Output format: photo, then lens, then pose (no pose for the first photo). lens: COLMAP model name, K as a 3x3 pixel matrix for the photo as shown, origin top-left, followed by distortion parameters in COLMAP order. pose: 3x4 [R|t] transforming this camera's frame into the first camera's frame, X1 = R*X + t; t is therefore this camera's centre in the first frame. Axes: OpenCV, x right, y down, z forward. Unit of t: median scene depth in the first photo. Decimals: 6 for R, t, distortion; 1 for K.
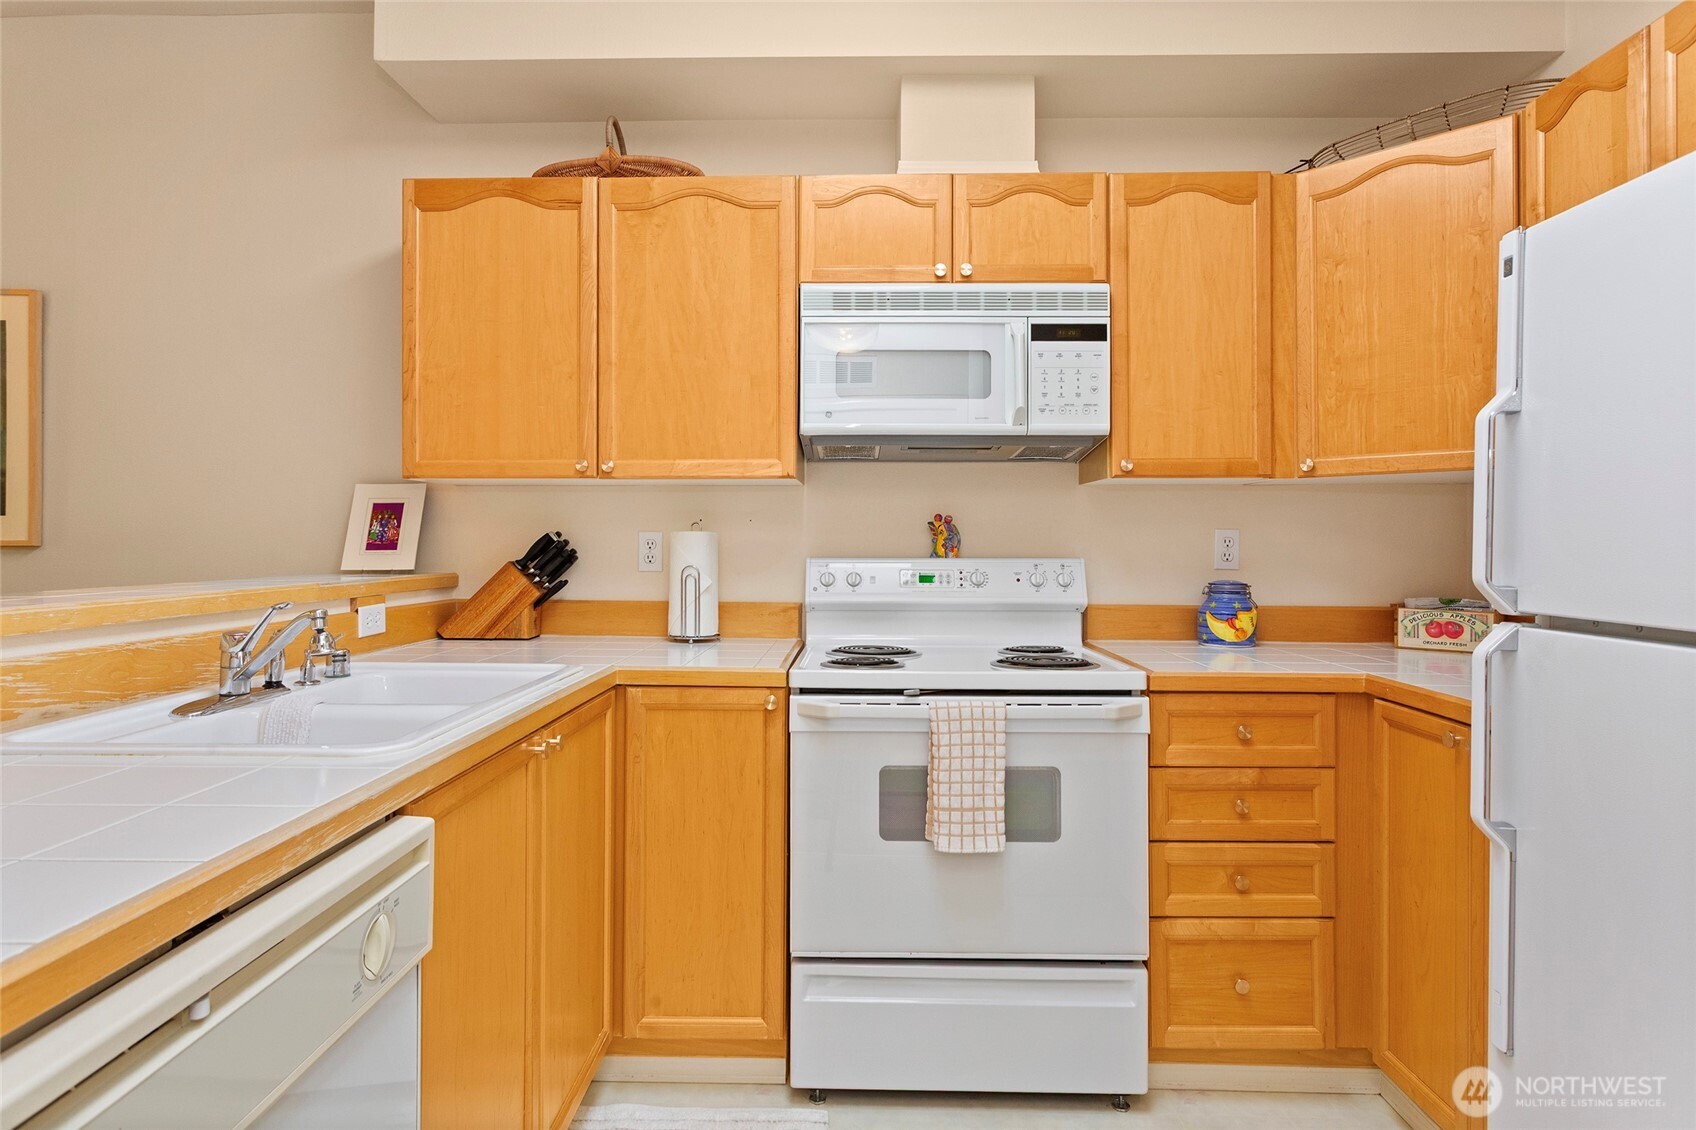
lens RADIAL K [[917.1, 0, 850.1], [0, 917.1, 547.5], [0, 0, 1]] dist [-0.006804, 0.001386]
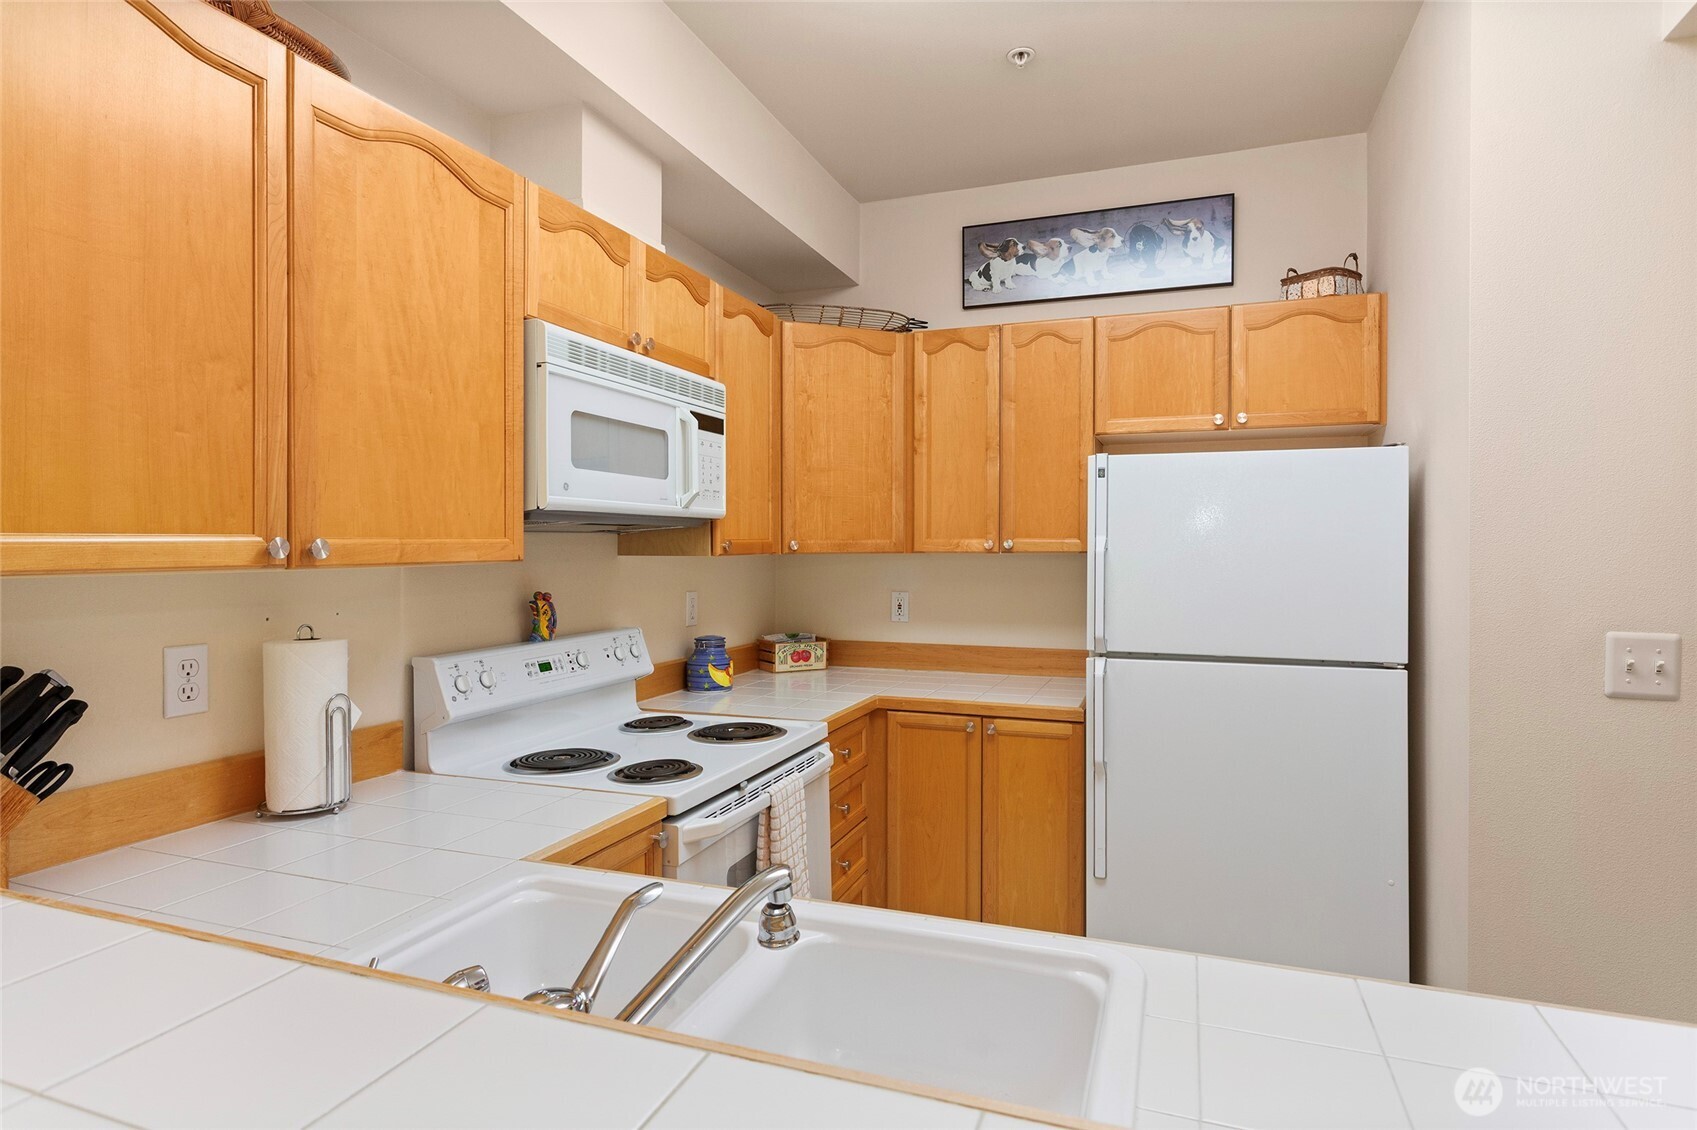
lens RADIAL K [[917.6, 0, 851.6], [0, 917.6, 562.2], [0, 0, 1]] dist [-0.006804, 0.001386]
pose [[0.325823, -0.021180, 0.945193, -0.711118], [0.007870, 0.999775, 0.019690, -0.088877], [-0.945398, 0.001023, 0.325917, 0.476332]]
